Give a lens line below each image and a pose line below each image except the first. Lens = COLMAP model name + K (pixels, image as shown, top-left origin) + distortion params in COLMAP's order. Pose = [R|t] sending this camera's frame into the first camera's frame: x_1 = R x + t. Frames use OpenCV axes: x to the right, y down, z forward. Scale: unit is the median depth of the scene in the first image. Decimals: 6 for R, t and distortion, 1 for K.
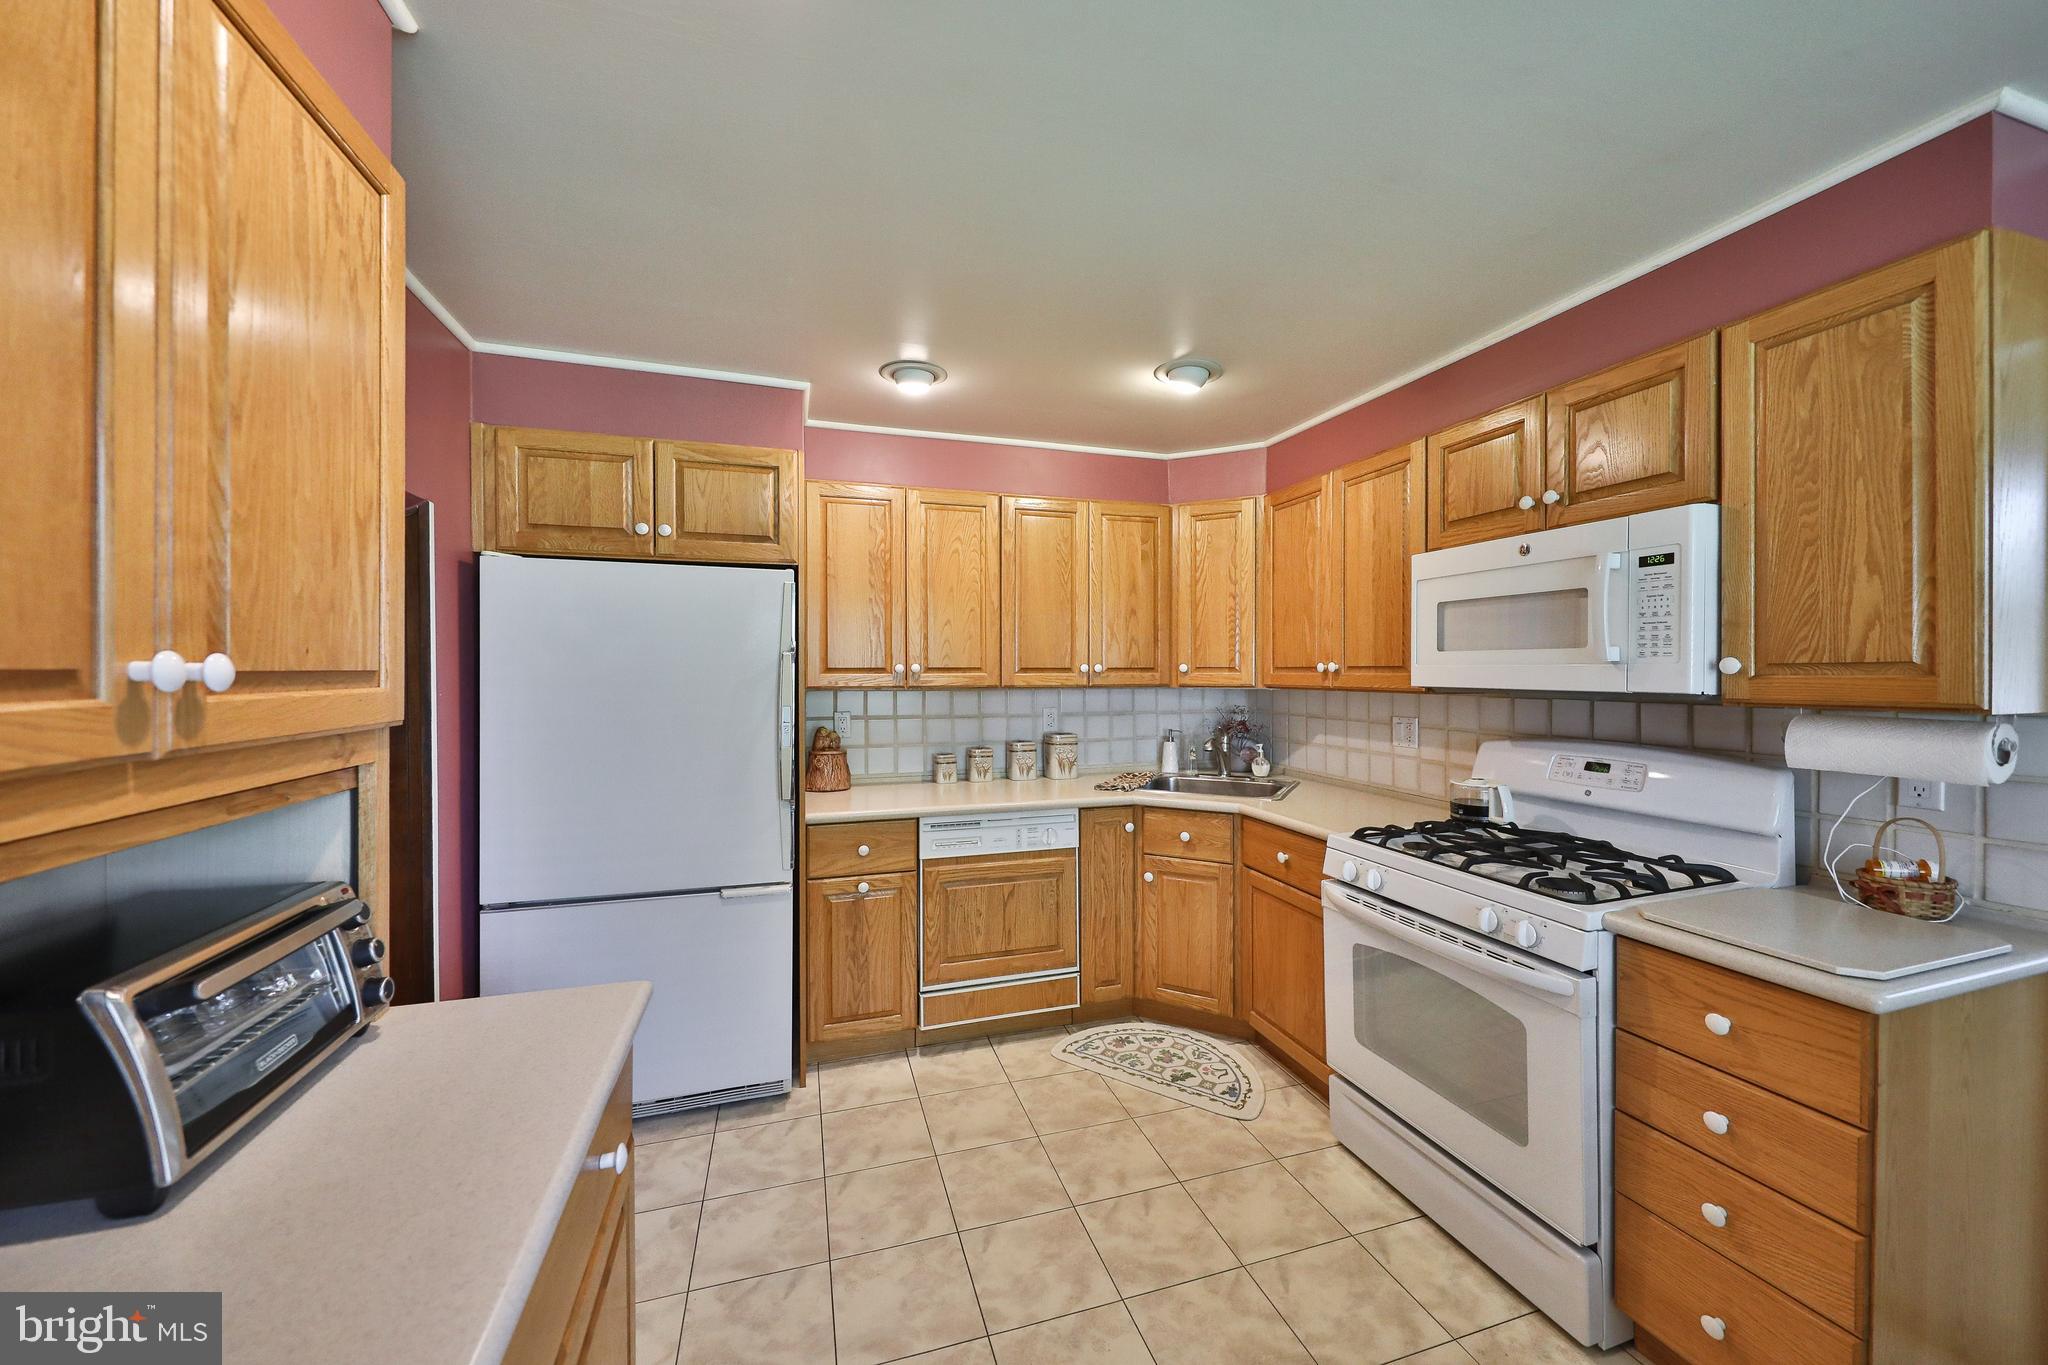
lens RADIAL K [[745.0, 0, 1042.2], [0, 745.0, 677.2], [0, 0, 1]] dist [0.005244, -0.004467]
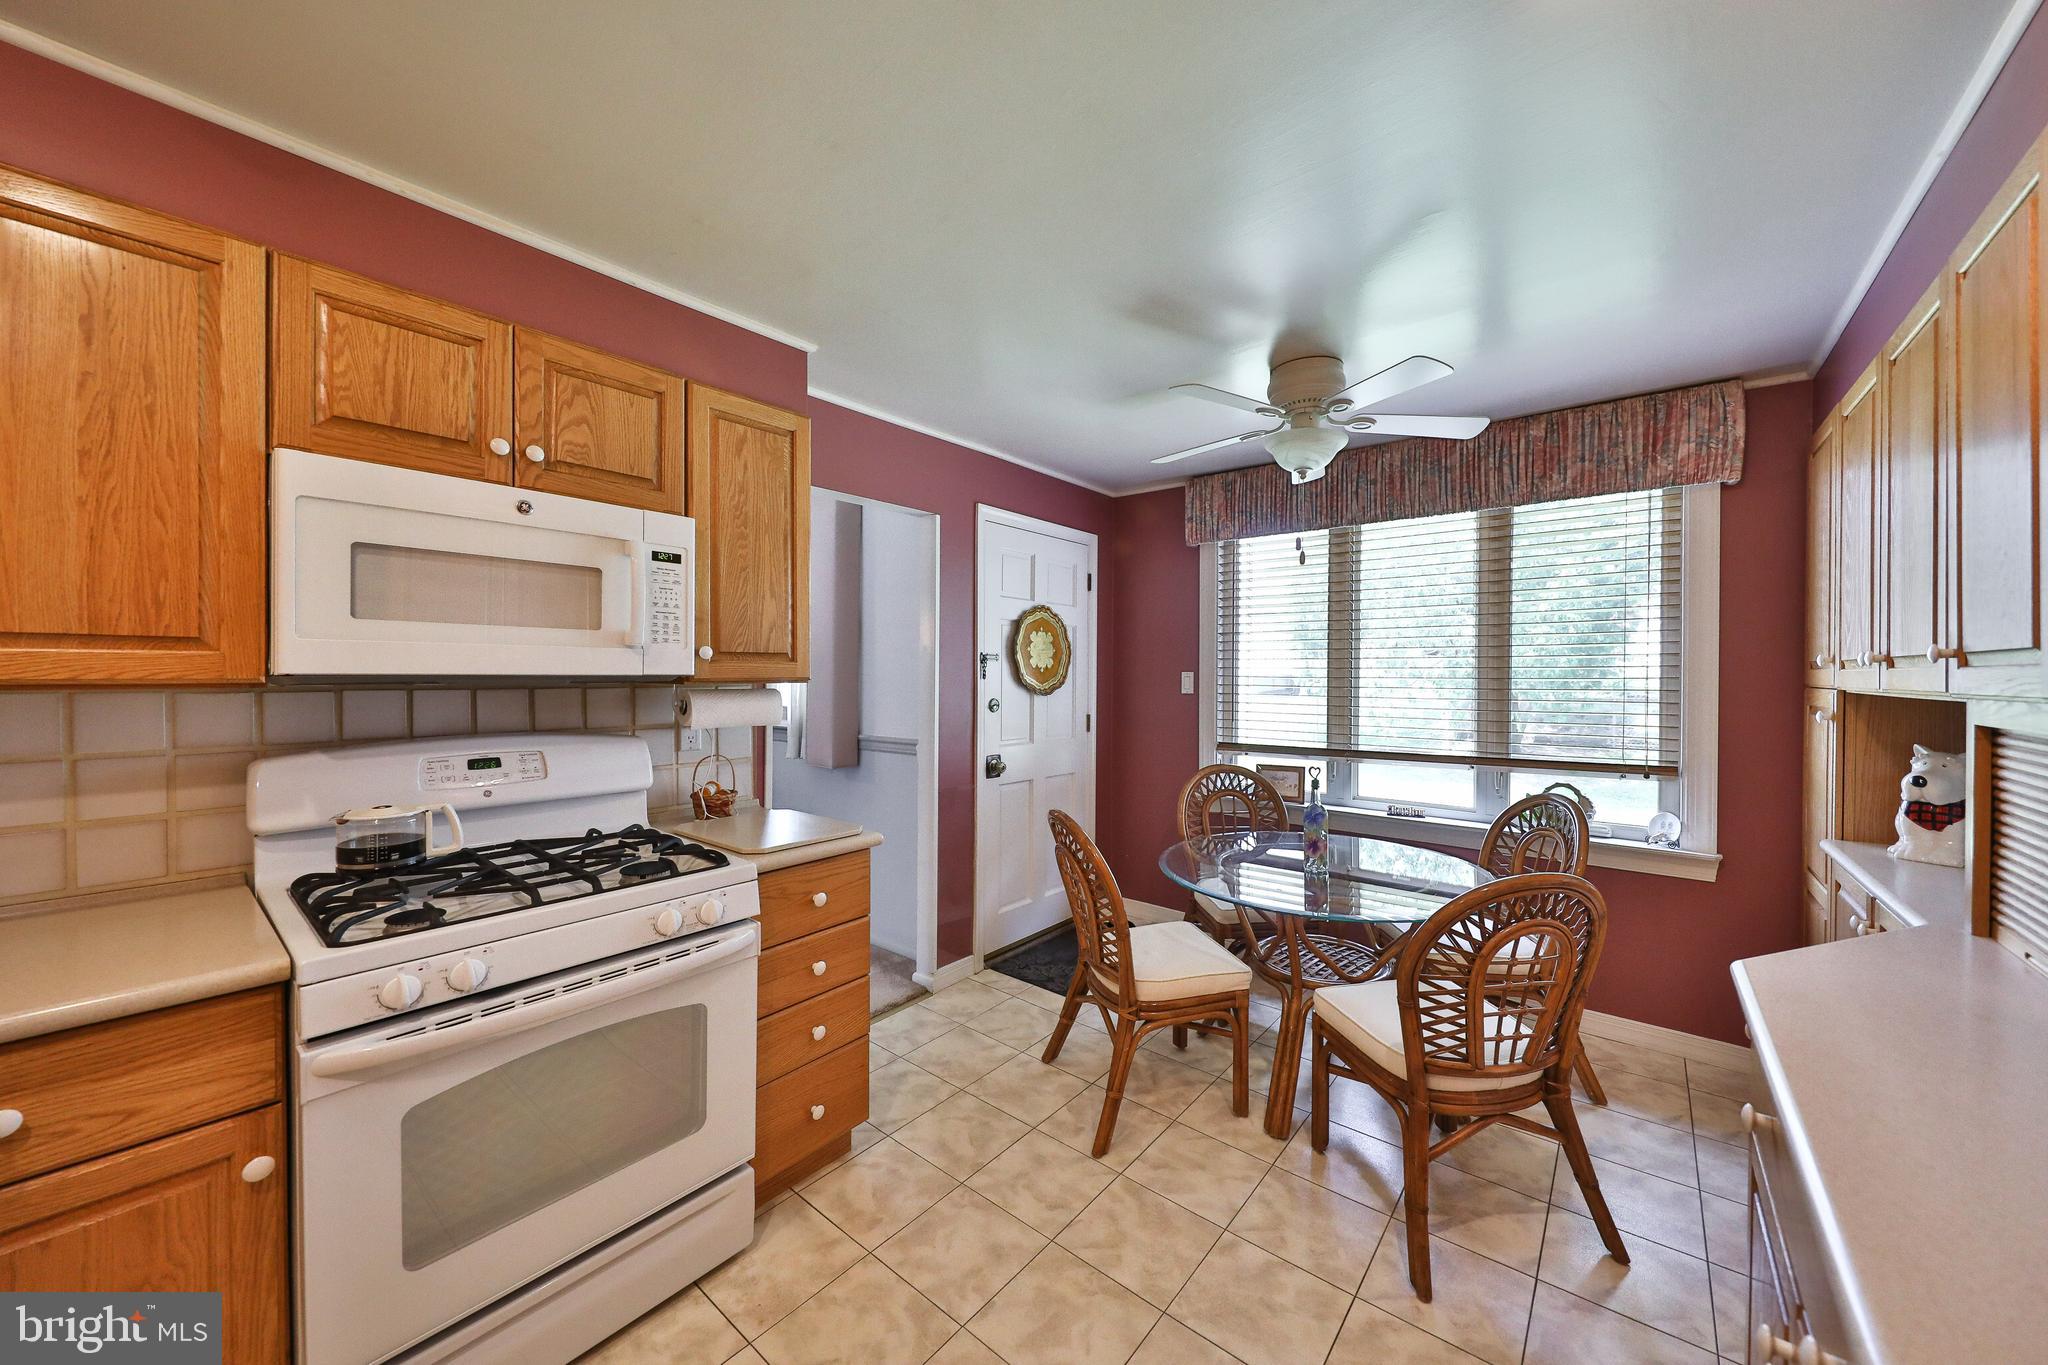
lens RADIAL K [[745.0, 0, 1030.4], [0, 745.0, 678.7], [0, 0, 1]] dist [0.005244, -0.004467]
pose [[-0.533093, -0.005425, 0.846039, -0.303956], [0.005209, 0.999939, 0.009694, 0.013205], [-0.846041, 0.009575, -0.533033, 0.807319]]
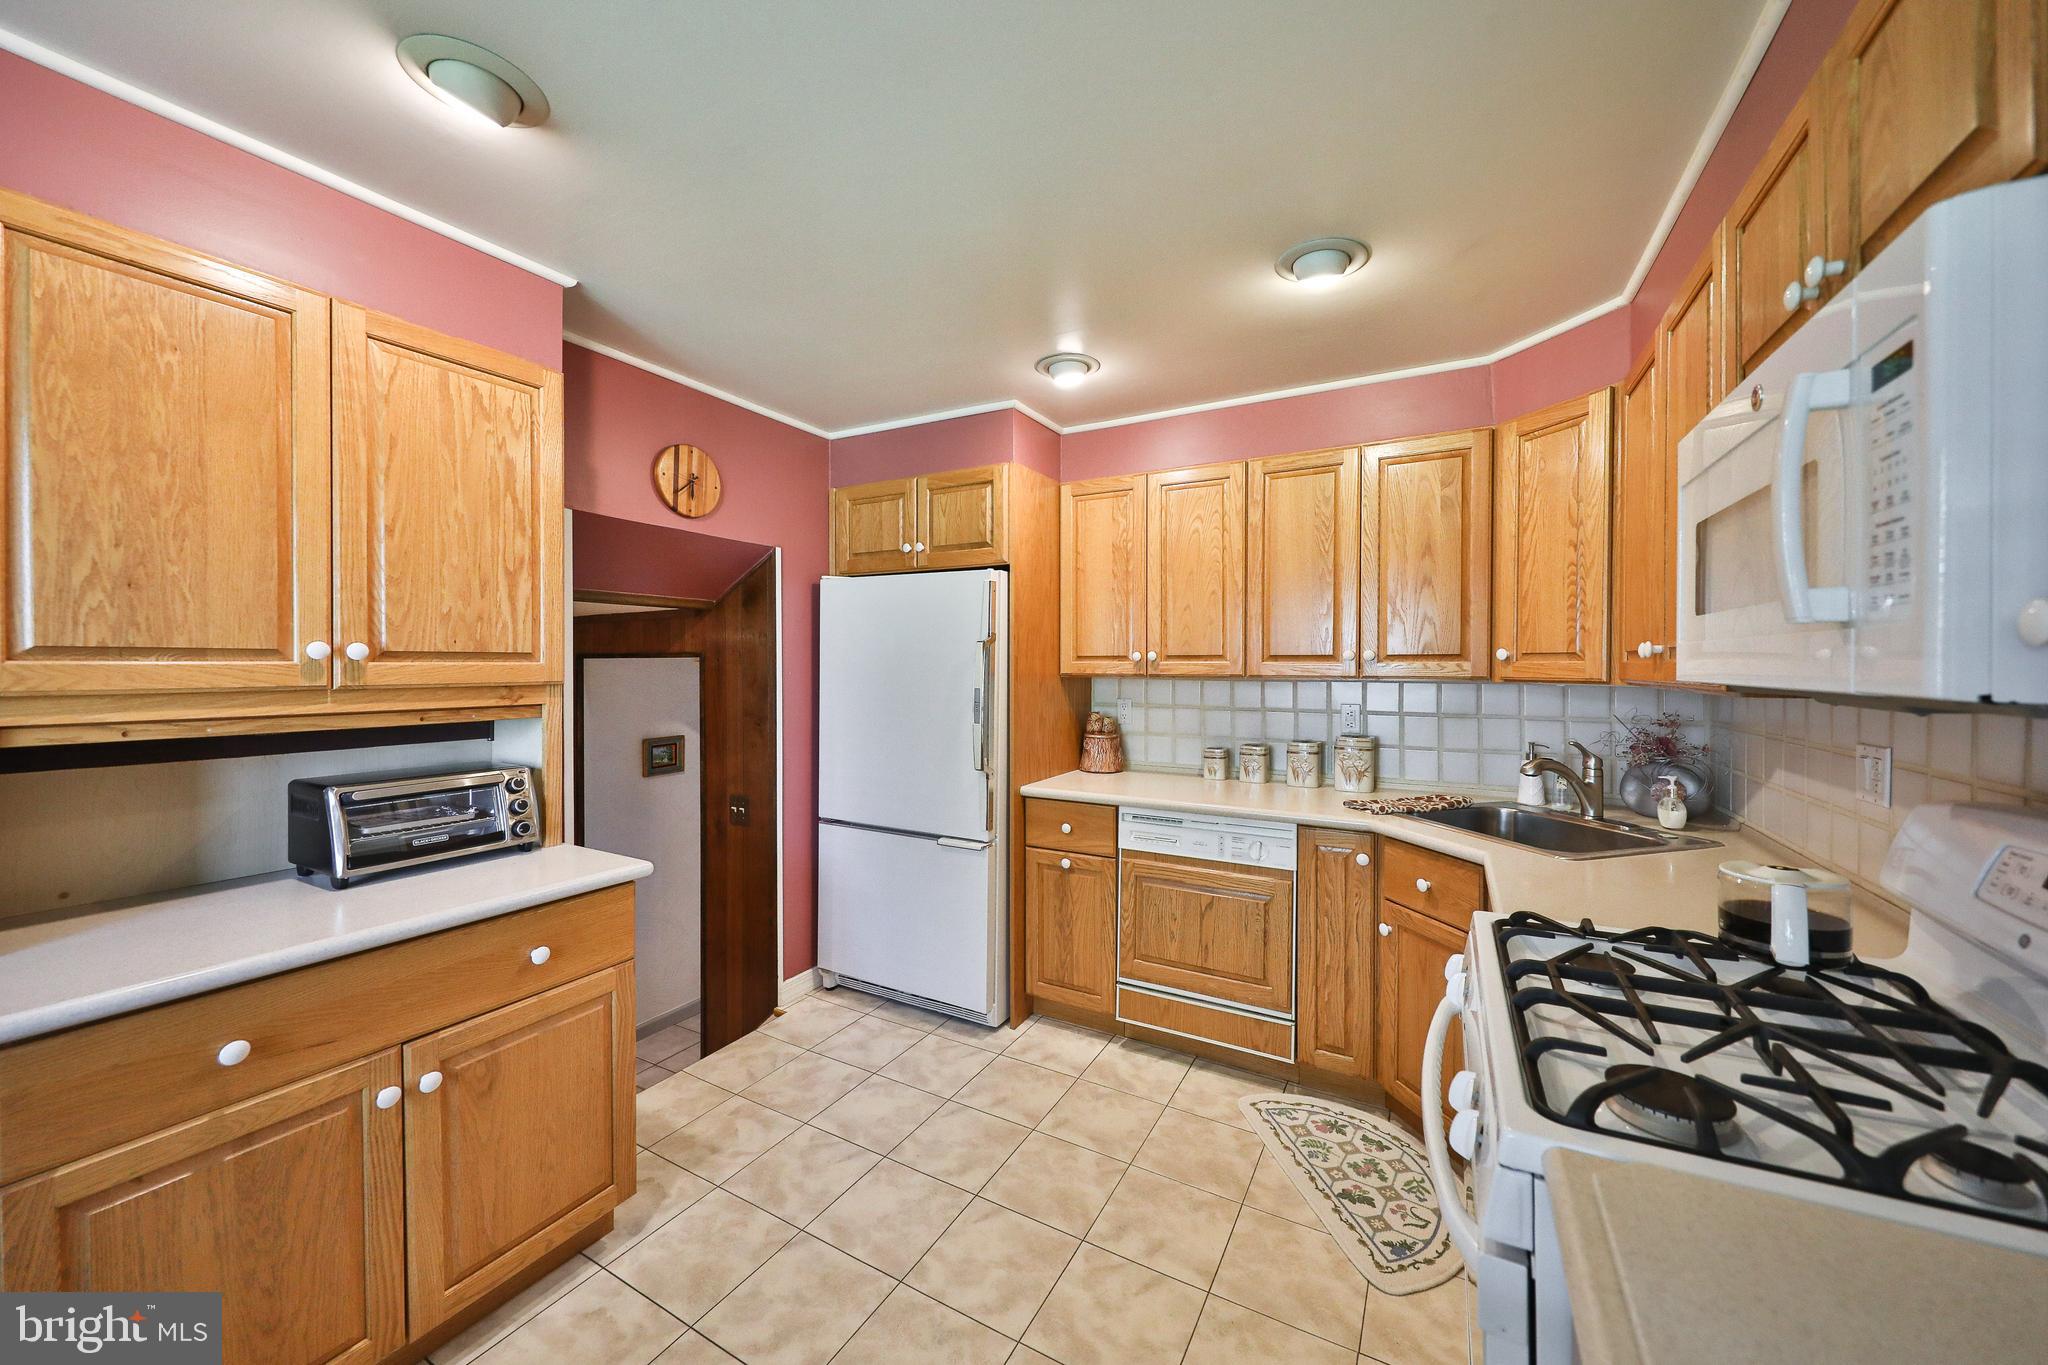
lens RADIAL K [[745.0, 0, 1045.7], [0, 745.0, 672.2], [0, 0, 1]] dist [0.005244, -0.004467]
pose [[0.692832, 0.011031, -0.721014, 0.561962], [-0.010416, 0.999932, 0.005289, 0.006912], [0.721023, 0.003845, 0.692900, 0.280257]]
